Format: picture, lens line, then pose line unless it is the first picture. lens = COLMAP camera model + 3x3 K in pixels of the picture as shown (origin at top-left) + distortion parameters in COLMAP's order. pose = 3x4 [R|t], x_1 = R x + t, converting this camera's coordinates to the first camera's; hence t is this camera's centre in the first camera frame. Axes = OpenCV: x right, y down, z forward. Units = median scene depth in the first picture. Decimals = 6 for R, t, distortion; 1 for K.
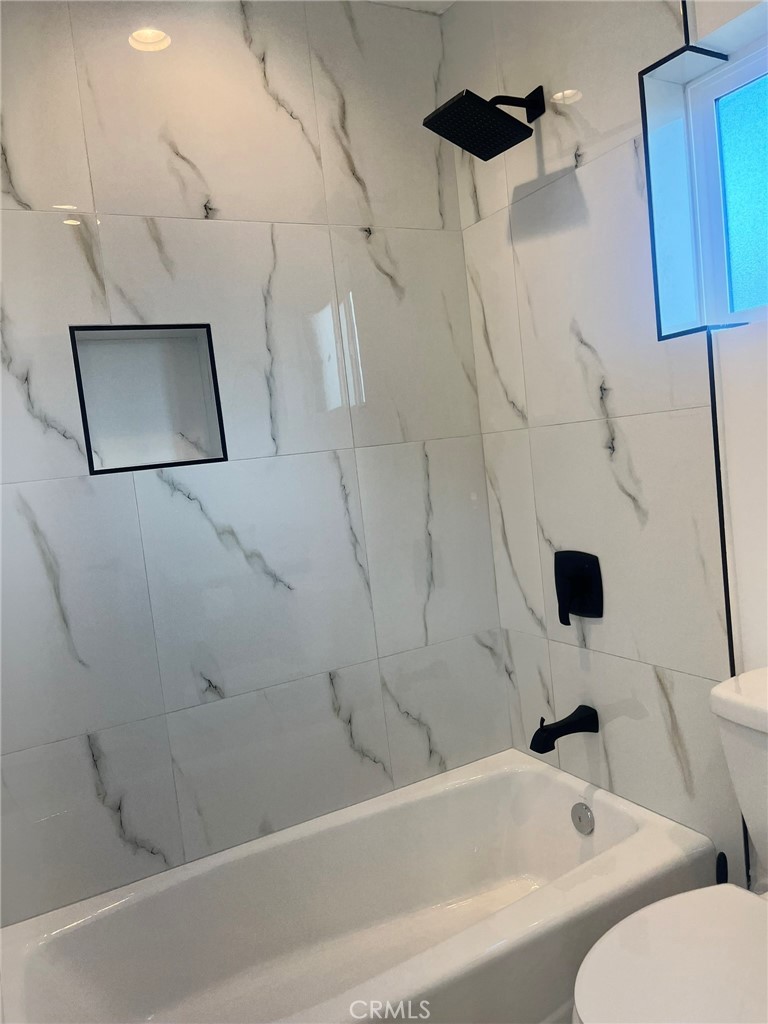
lens RADIAL K [[779.8, 0, 383.0], [0, 779.8, 520.2], [0, 0, 1]] dist [0.052402, -0.070923]
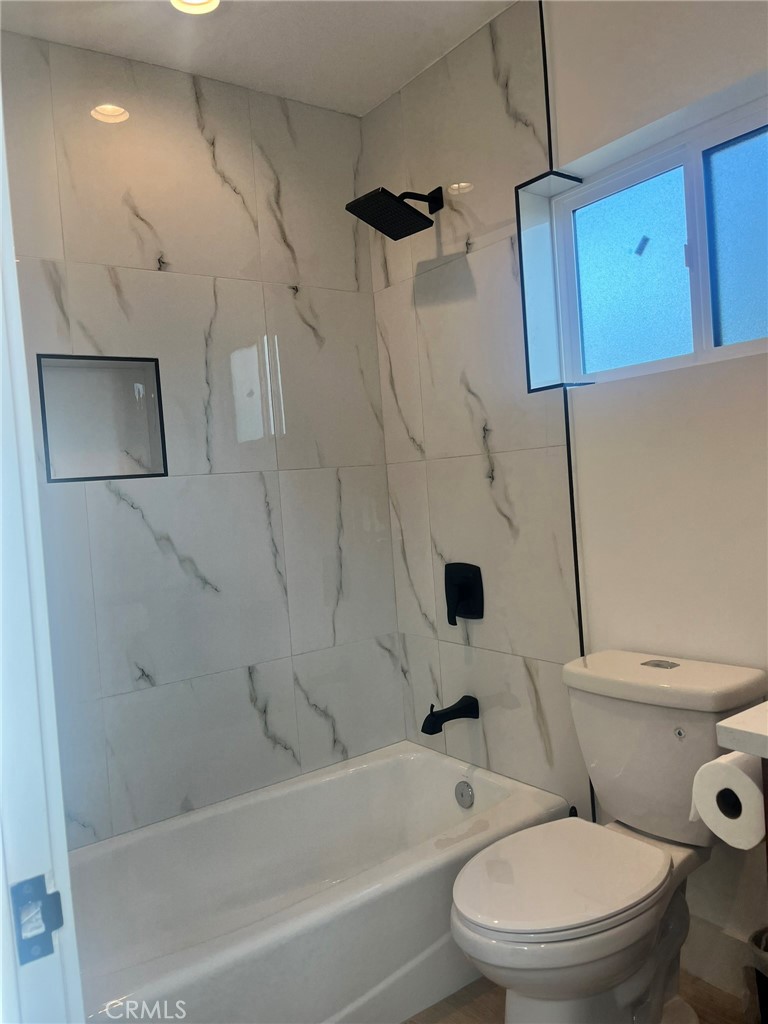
lens RADIAL K [[779.8, 0, 382.4], [0, 779.8, 506.8], [0, 0, 1]] dist [0.052402, -0.070923]
pose [[0.990892, 0.033219, 0.130498, -0.034084], [-0.024014, 0.997152, -0.071494, 0.042496], [-0.132502, 0.067709, 0.988867, -0.172902]]
